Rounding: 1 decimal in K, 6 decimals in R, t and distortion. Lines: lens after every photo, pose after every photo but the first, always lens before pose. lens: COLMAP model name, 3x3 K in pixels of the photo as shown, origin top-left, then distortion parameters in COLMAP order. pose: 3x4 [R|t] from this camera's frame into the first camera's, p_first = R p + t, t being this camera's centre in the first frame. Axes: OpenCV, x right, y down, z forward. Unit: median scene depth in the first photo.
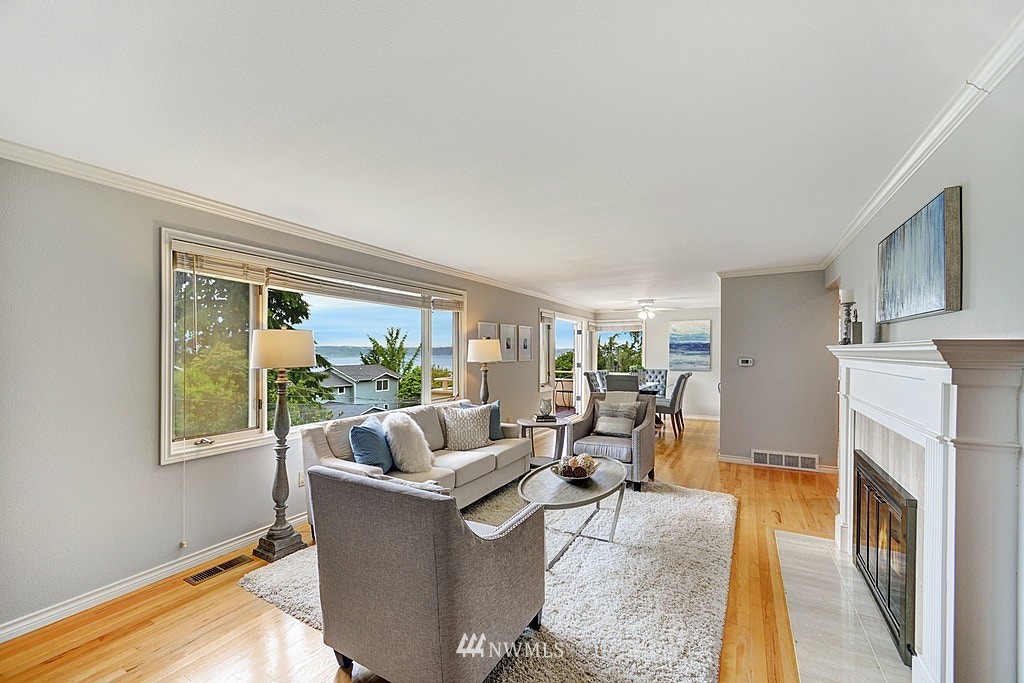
lens RADIAL K [[408.6, 0, 506.5], [0, 408.6, 349.4], [0, 0, 1]] dist [0.000176, -0.000056]
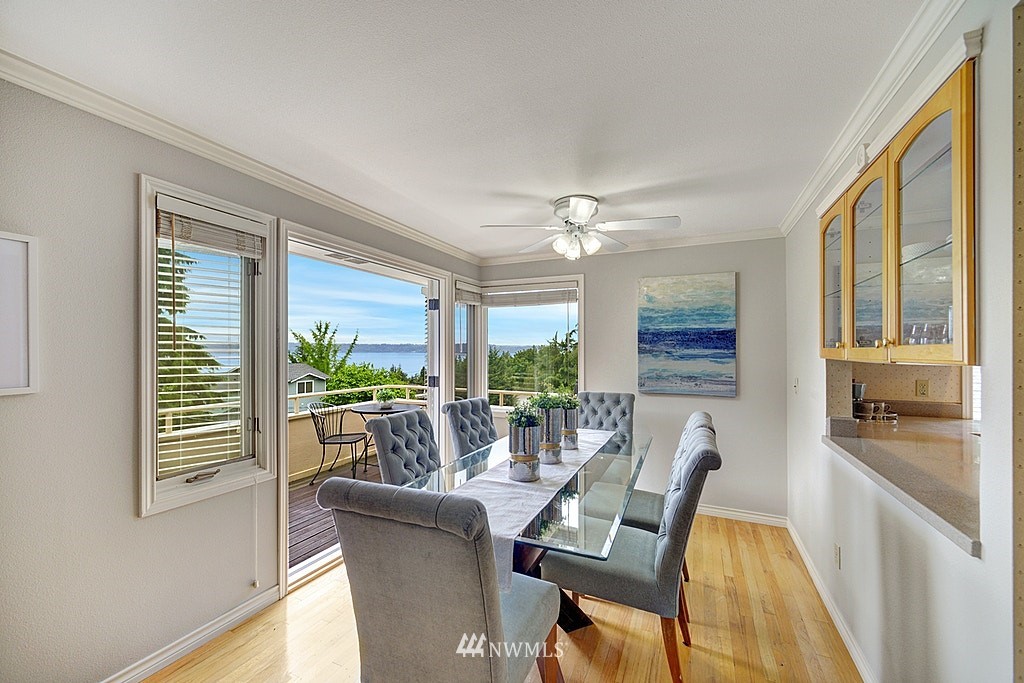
lens RADIAL K [[413.0, 0, 512.0], [0, 413.0, 341.5], [0, 0, 1]] dist [-0.035878, -0.000011]
pose [[0.993874, 0.002049, 0.110501, 0.073601], [-0.000791, 0.999934, -0.011433, 0.000530], [-0.110517, 0.011276, 0.993810, 0.196050]]
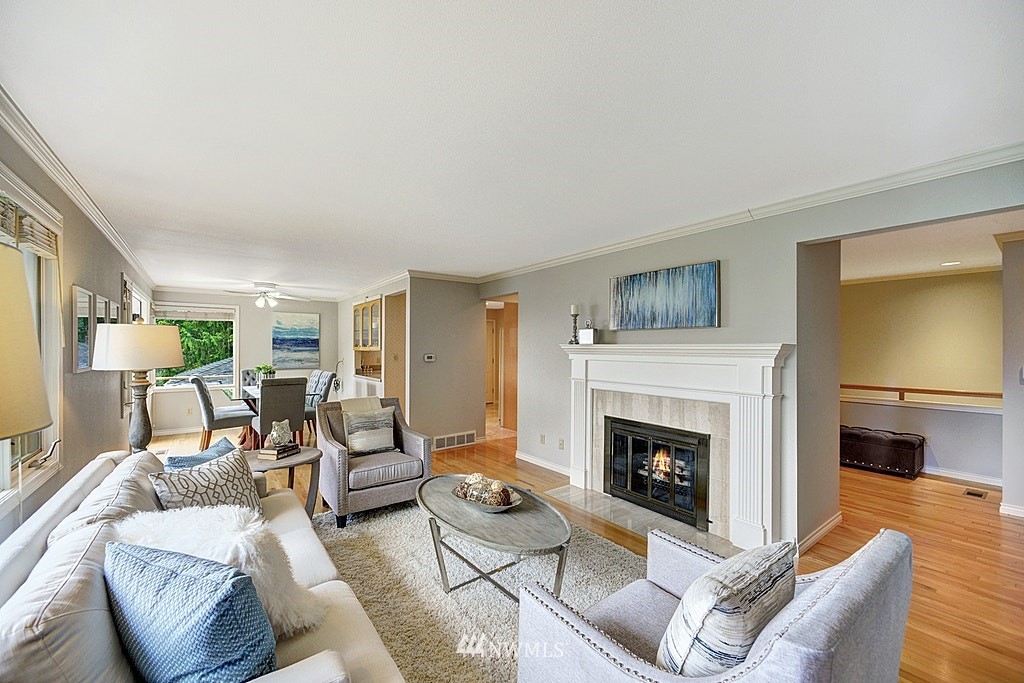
lens RADIAL K [[408.6, 0, 506.5], [0, 408.6, 349.4], [0, 0, 1]] dist [0.000176, -0.000056]
pose [[0.401301, -0.002622, 0.915942, -0.060911], [-0.007284, 0.999955, 0.006053, 0.000077], [-0.915917, -0.009101, 0.401264, 0.070789]]
